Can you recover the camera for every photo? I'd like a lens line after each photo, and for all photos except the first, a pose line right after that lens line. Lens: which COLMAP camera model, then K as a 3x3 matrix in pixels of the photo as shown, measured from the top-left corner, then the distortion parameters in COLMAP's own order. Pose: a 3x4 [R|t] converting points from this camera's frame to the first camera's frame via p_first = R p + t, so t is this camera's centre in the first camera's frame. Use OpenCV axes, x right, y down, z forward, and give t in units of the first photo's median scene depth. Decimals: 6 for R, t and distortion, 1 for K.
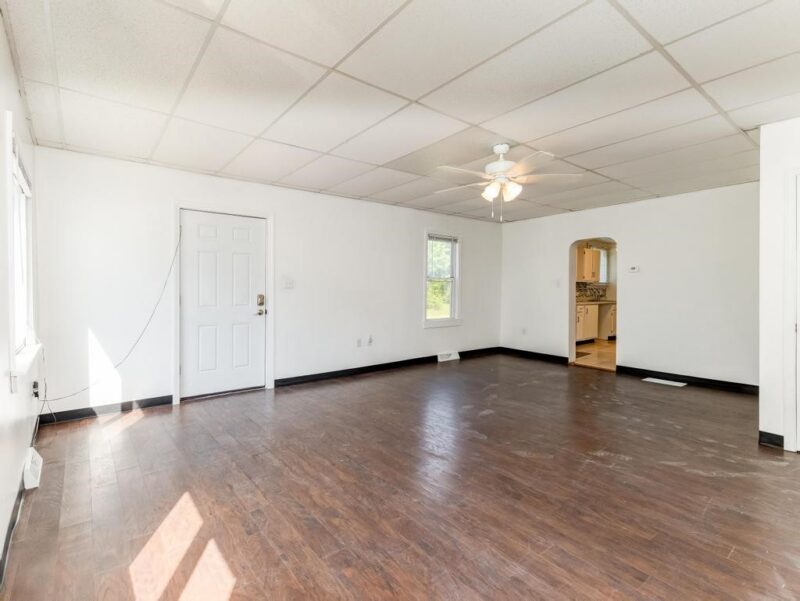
lens RADIAL K [[397.4, 0, 396.4], [0, 397.4, 294.5], [0, 0, 1]] dist [0.001717, -0.001001]
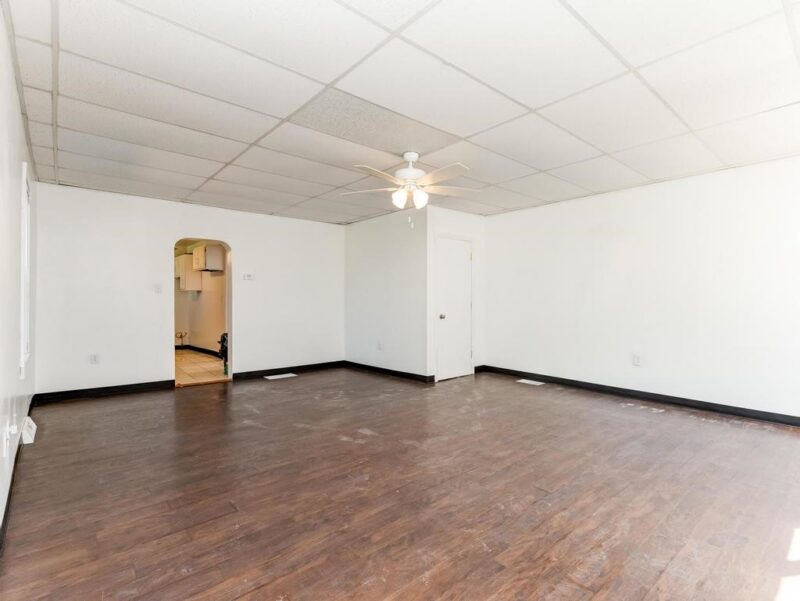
lens RADIAL K [[397.4, 0, 396.4], [0, 397.4, 294.5], [0, 0, 1]] dist [0.001717, -0.001001]
pose [[-0.035908, 0.007655, 0.999326, -0.907692], [0.014548, 0.999869, -0.007137, -0.007304], [-0.999249, 0.014282, -0.036015, 1.294047]]
